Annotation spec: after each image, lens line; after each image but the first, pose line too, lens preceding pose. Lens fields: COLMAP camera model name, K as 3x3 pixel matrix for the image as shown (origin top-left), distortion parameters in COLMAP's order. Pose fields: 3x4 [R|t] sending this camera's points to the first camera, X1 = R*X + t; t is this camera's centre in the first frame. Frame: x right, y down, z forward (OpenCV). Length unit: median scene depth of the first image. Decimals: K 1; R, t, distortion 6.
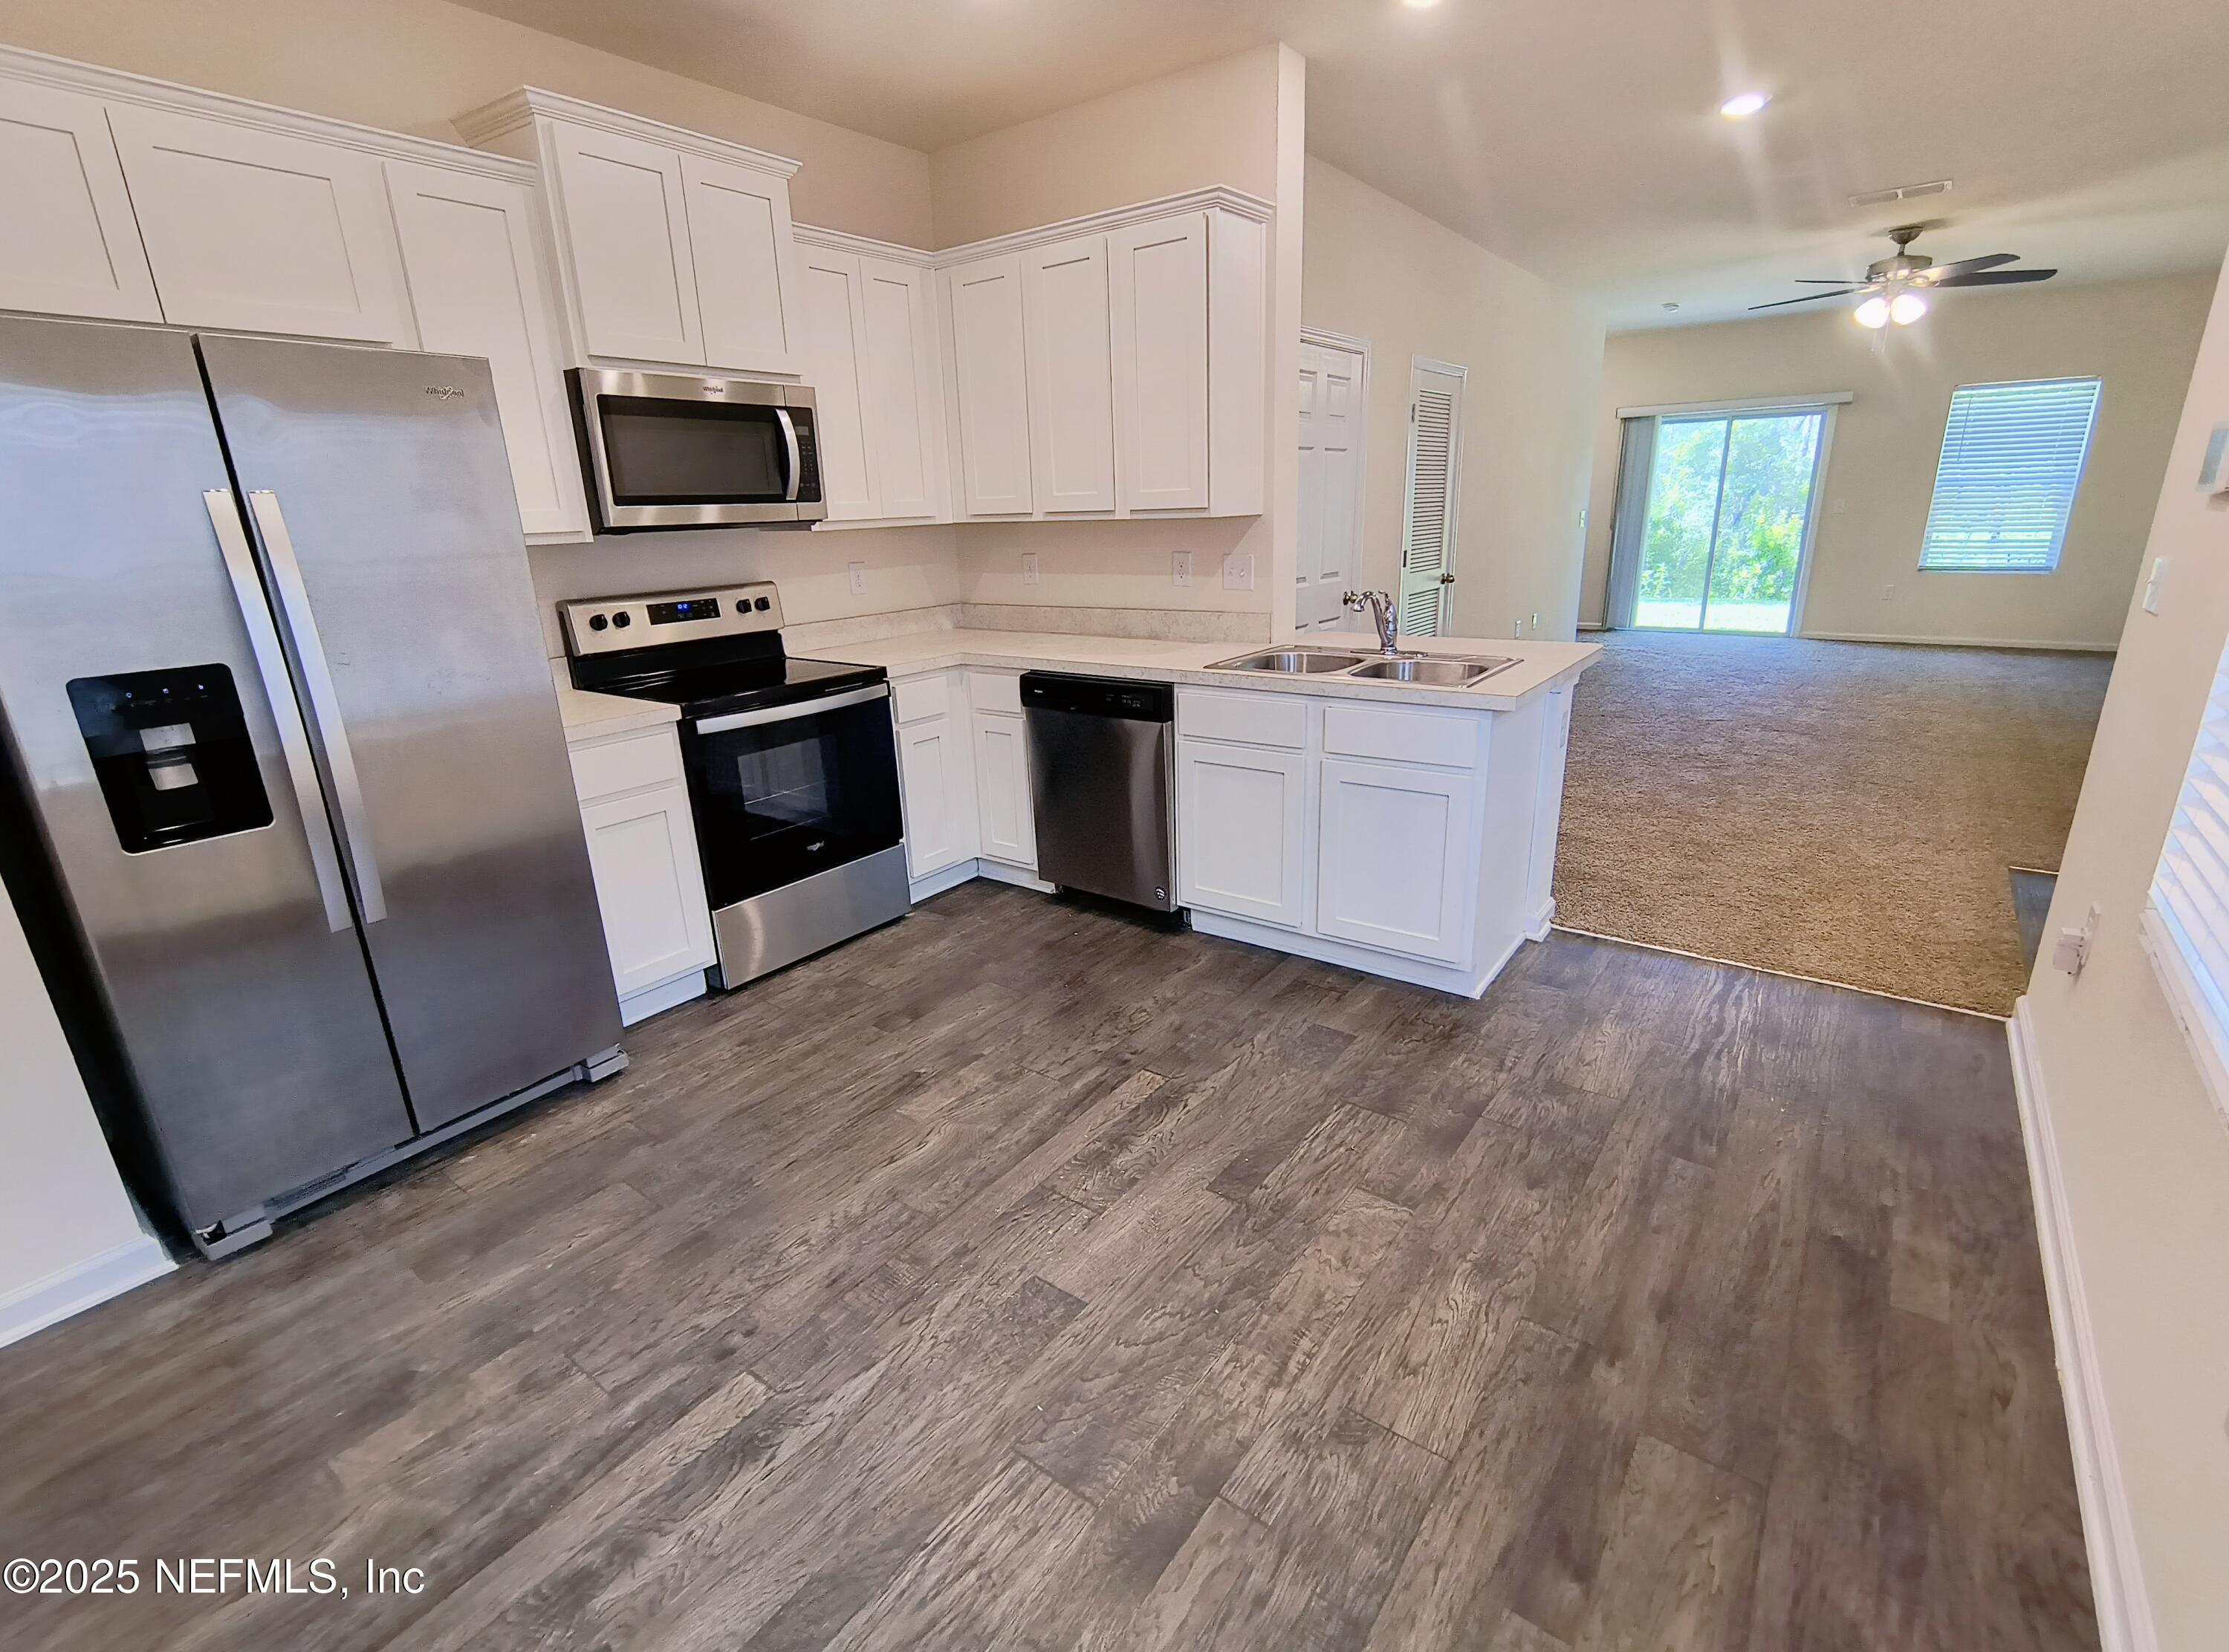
lens RADIAL K [[1024.7, 0, 1120.9], [0, 1024.7, 833.7], [0, 0, 1]] dist [0.000265, 0.000844]
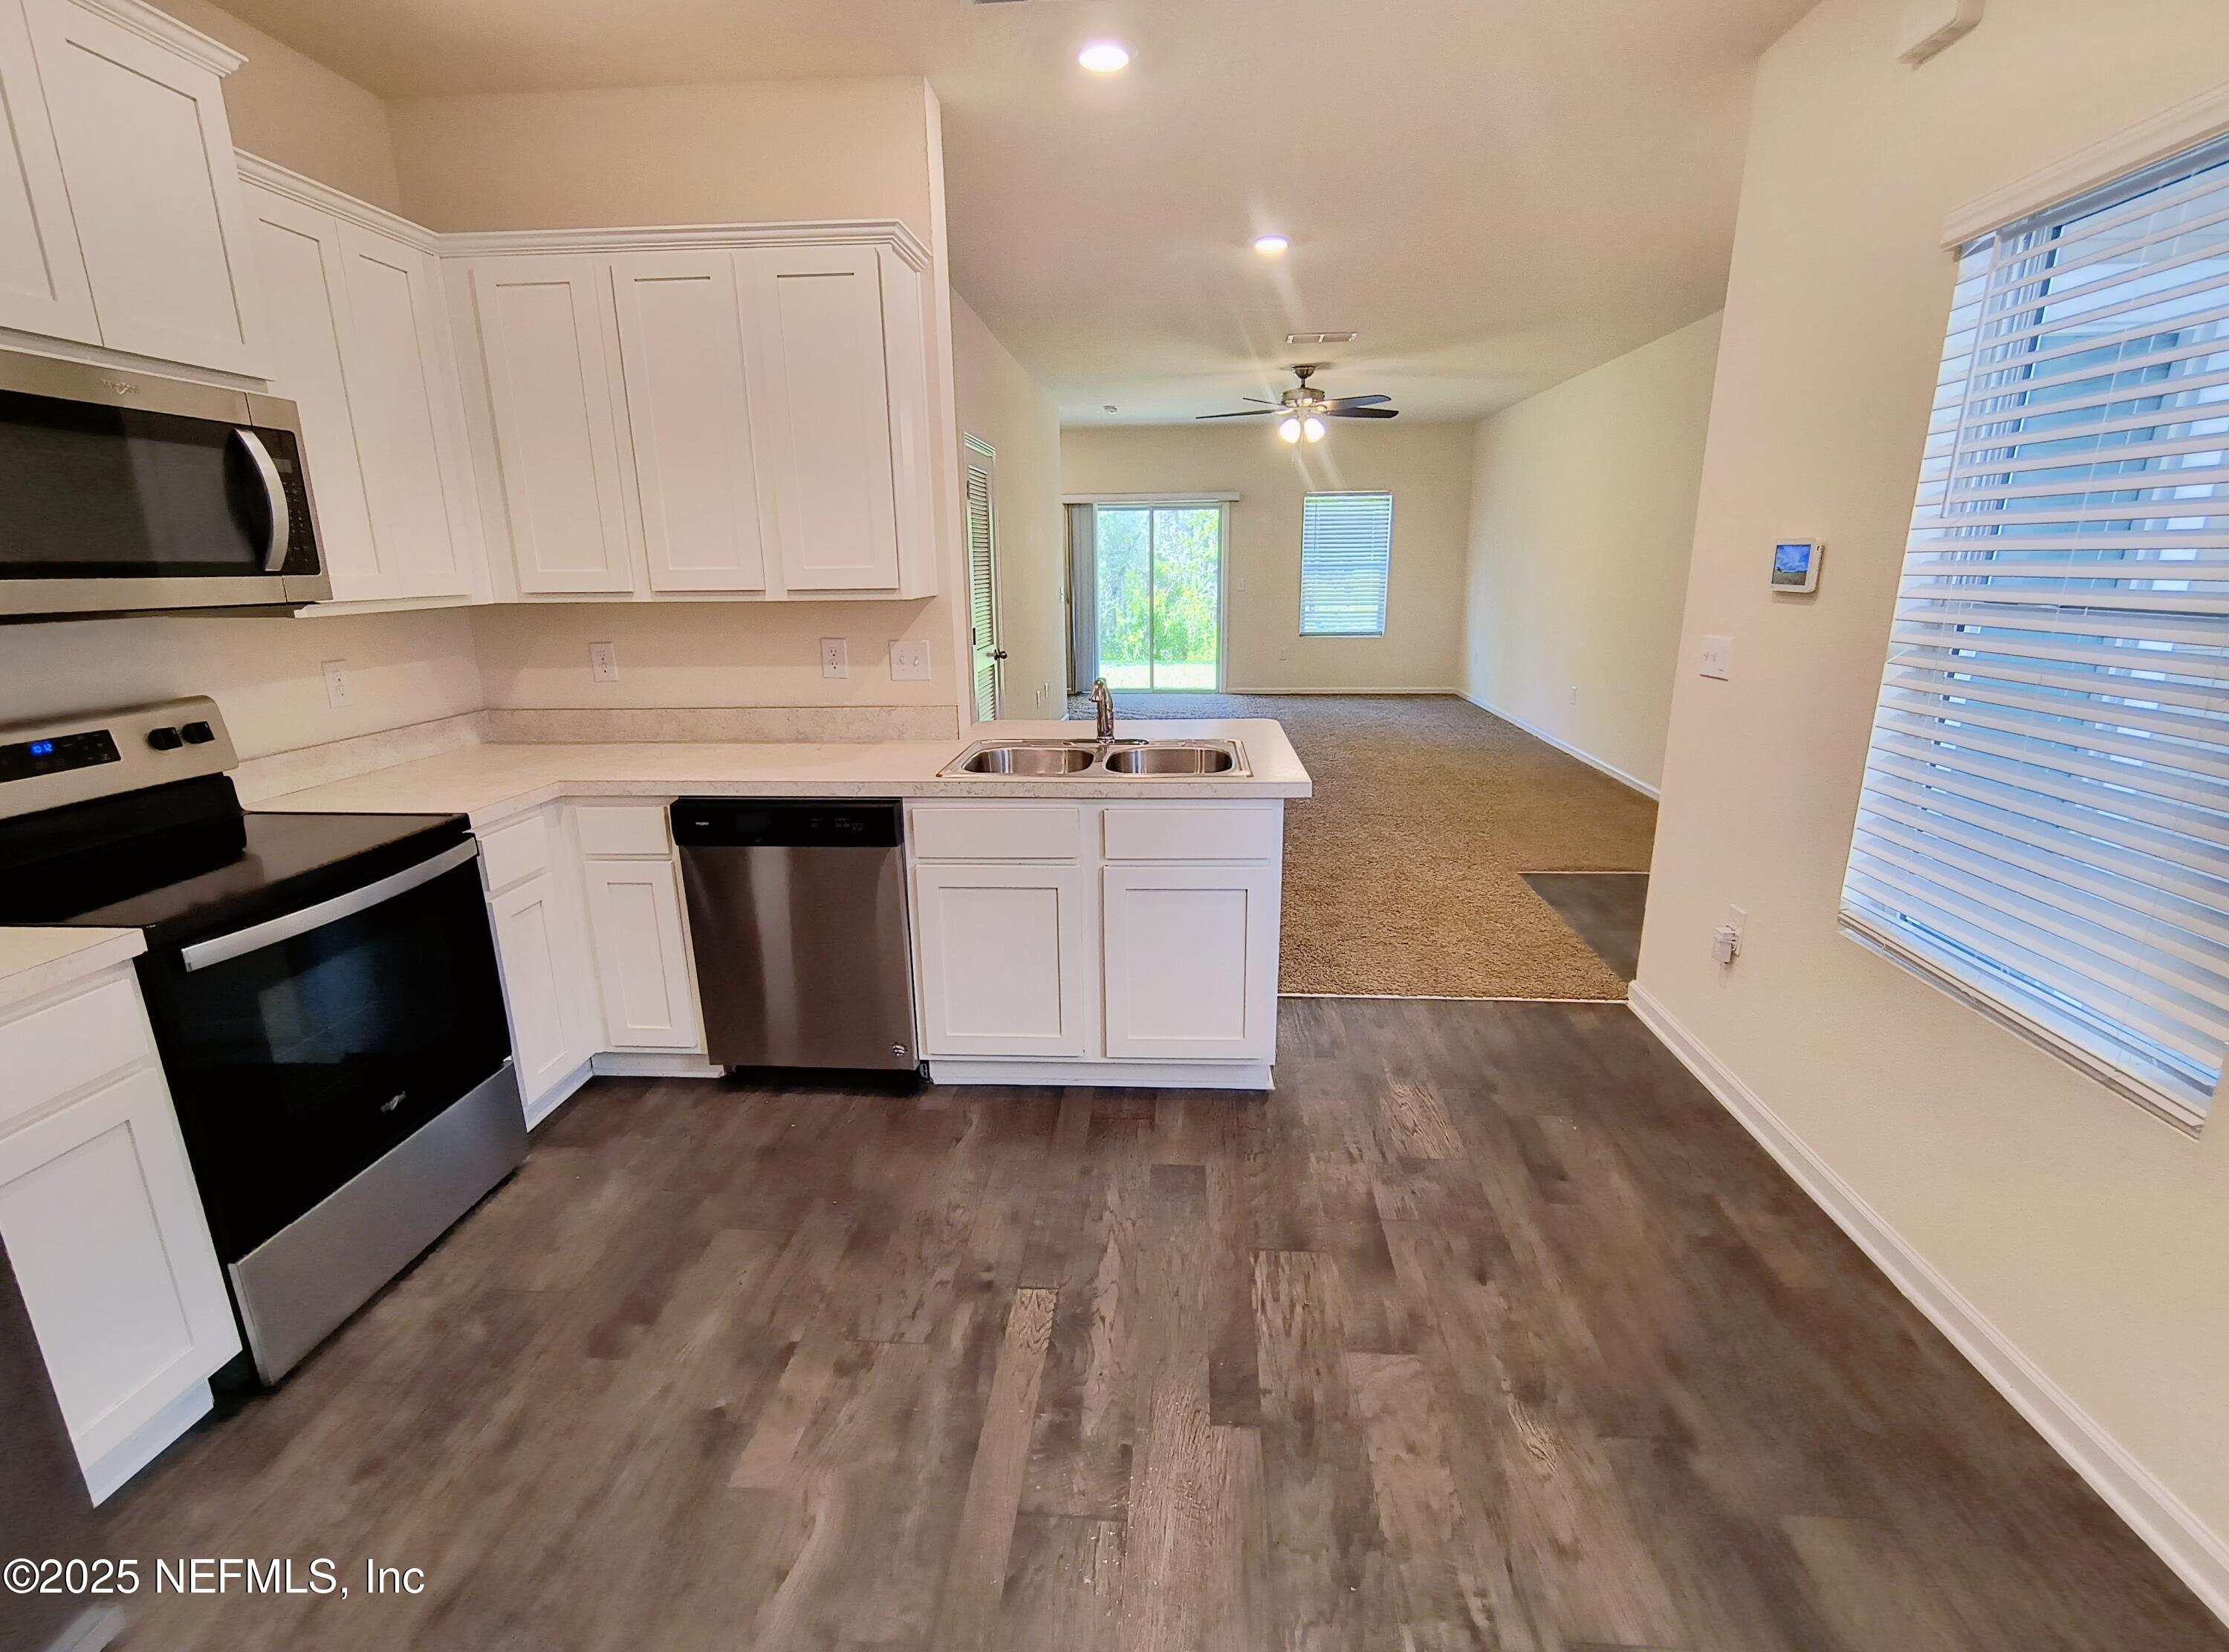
lens RADIAL K [[1024.7, 0, 1120.9], [0, 1024.7, 833.7], [0, 0, 1]] dist [0.000265, 0.000844]
pose [[0.841164, -0.118301, 0.527682, -0.247541], [0.151052, 0.988339, -0.019212, -0.077745], [-0.519256, 0.095867, 0.849225, 0.214555]]
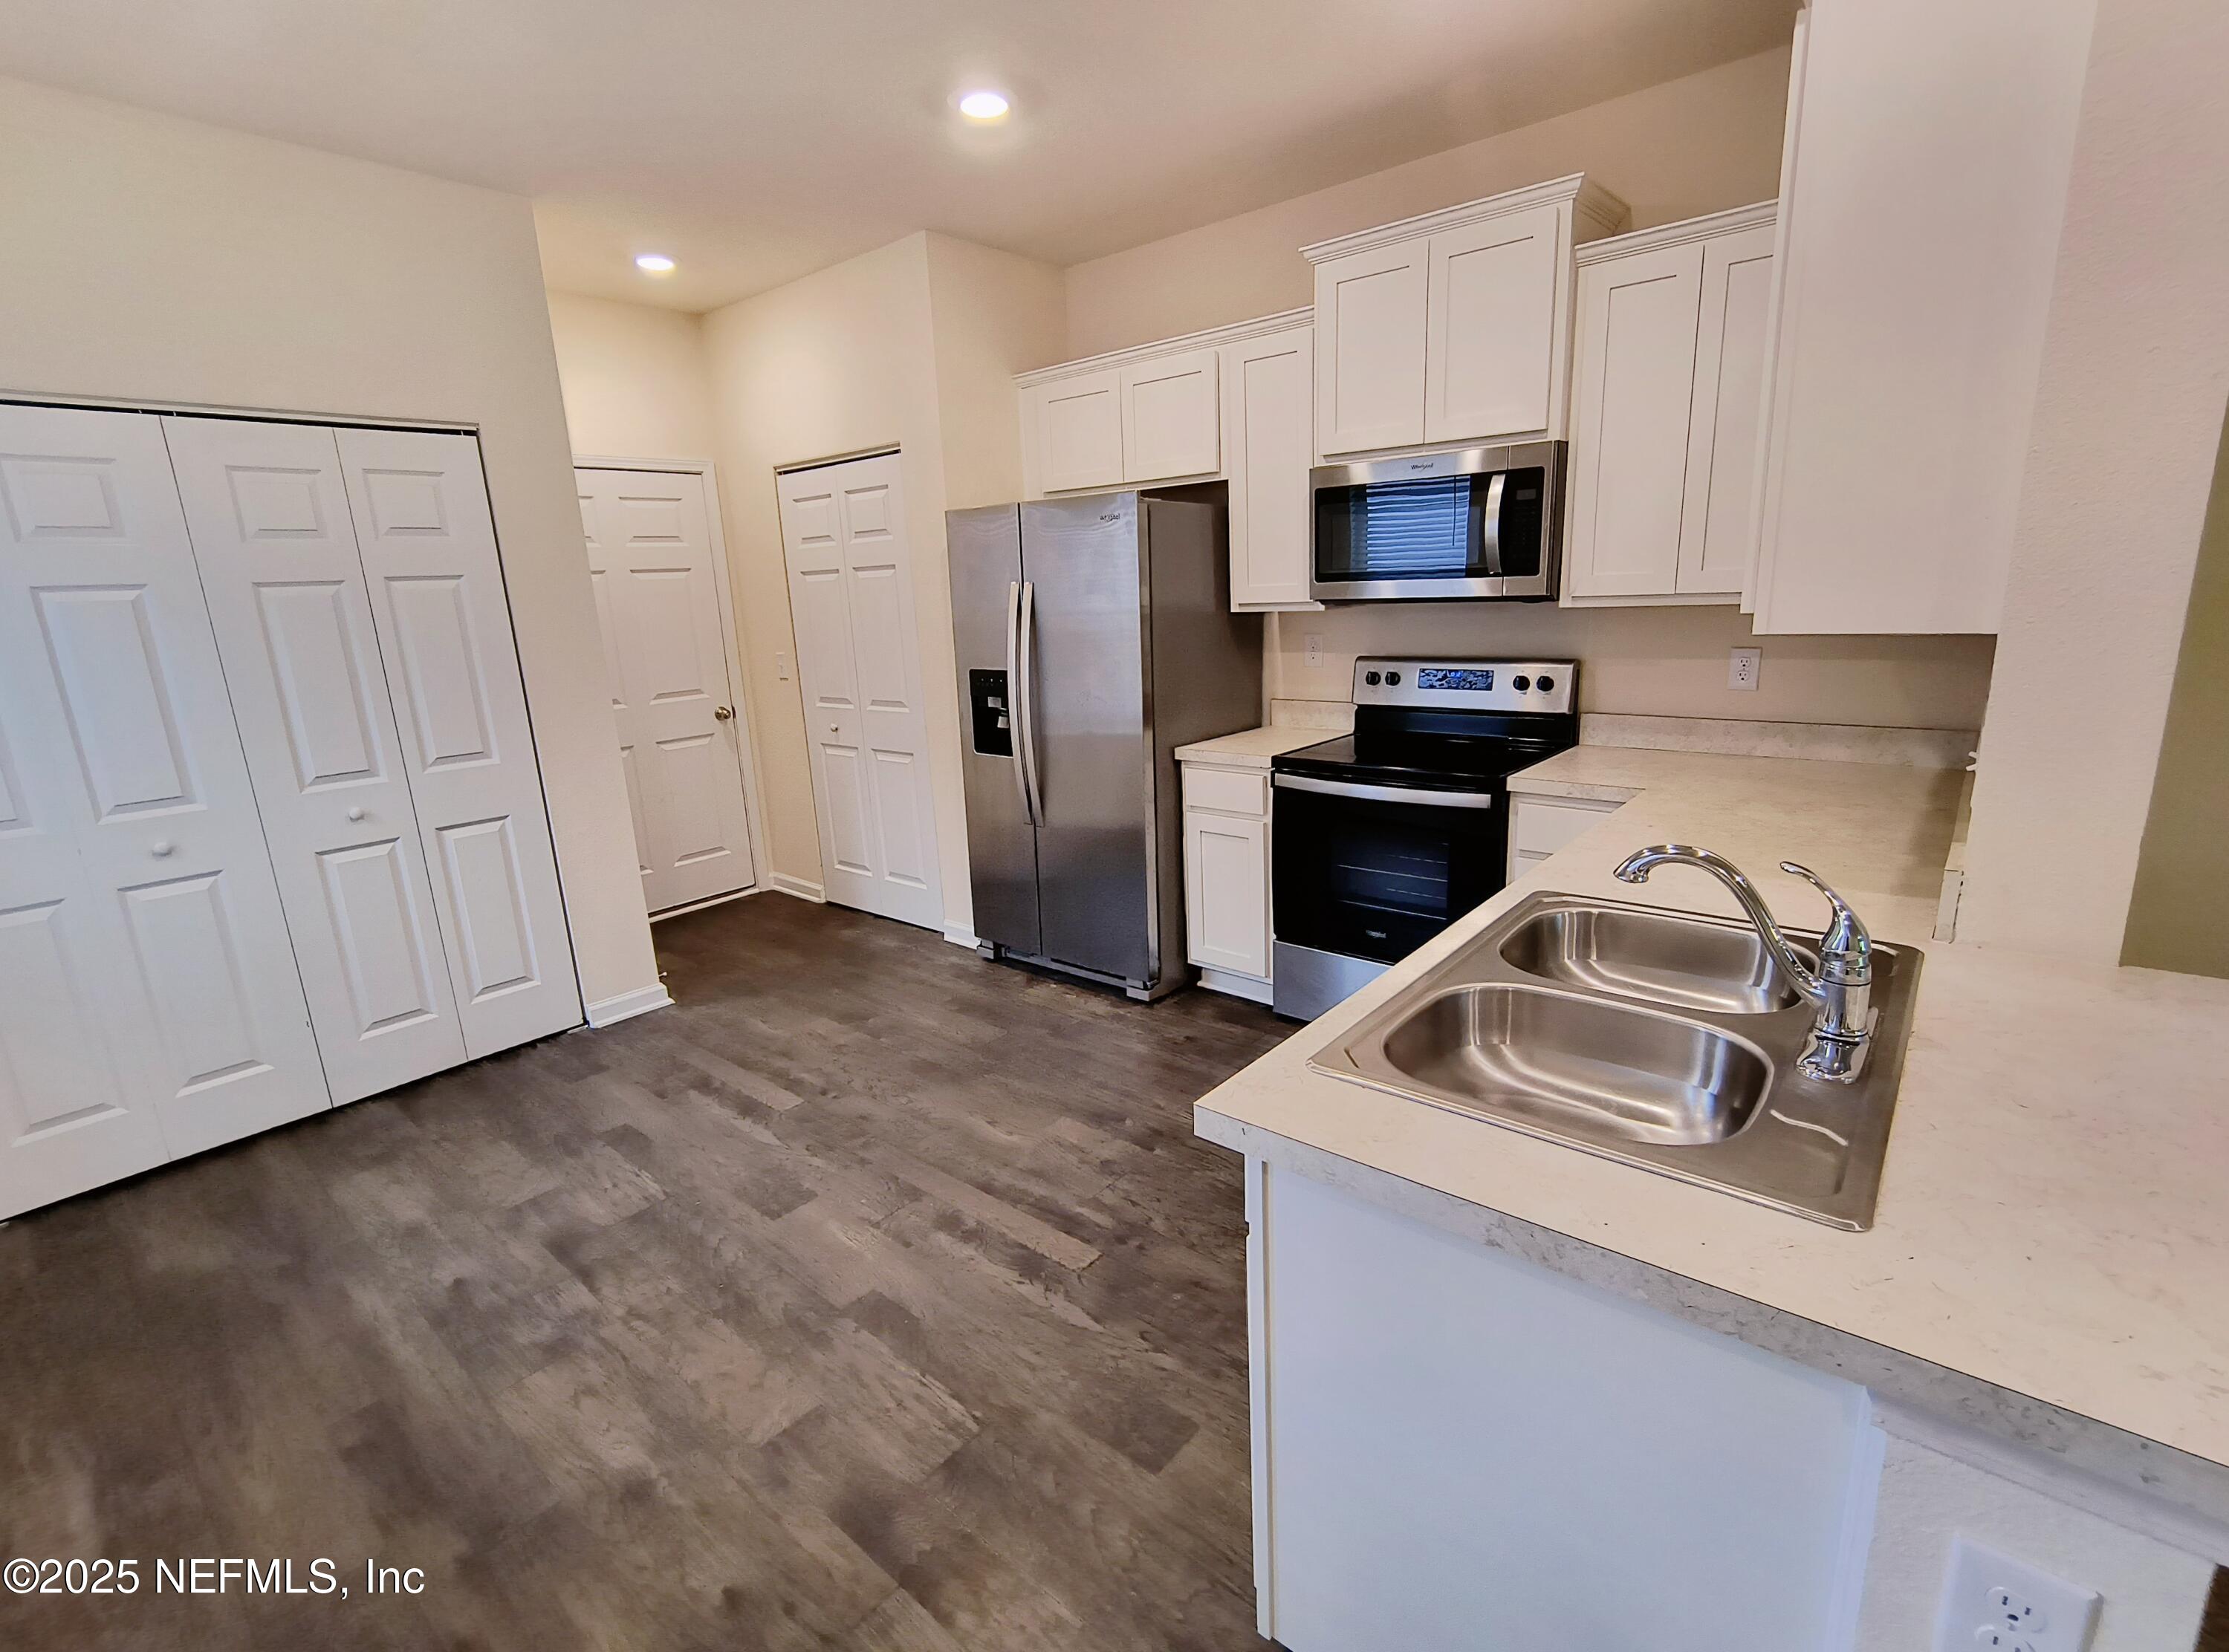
lens RADIAL K [[998.1, 0, 1116.6], [0, 998.1, 881.6], [0, 0, 1]] dist [-0.002693, -0.000062]
pose [[-0.059204, 0.319944, -0.945585, 0.620991], [-0.266282, 0.907862, 0.323852, -0.288794], [0.962075, 0.270965, 0.031446, 0.771329]]
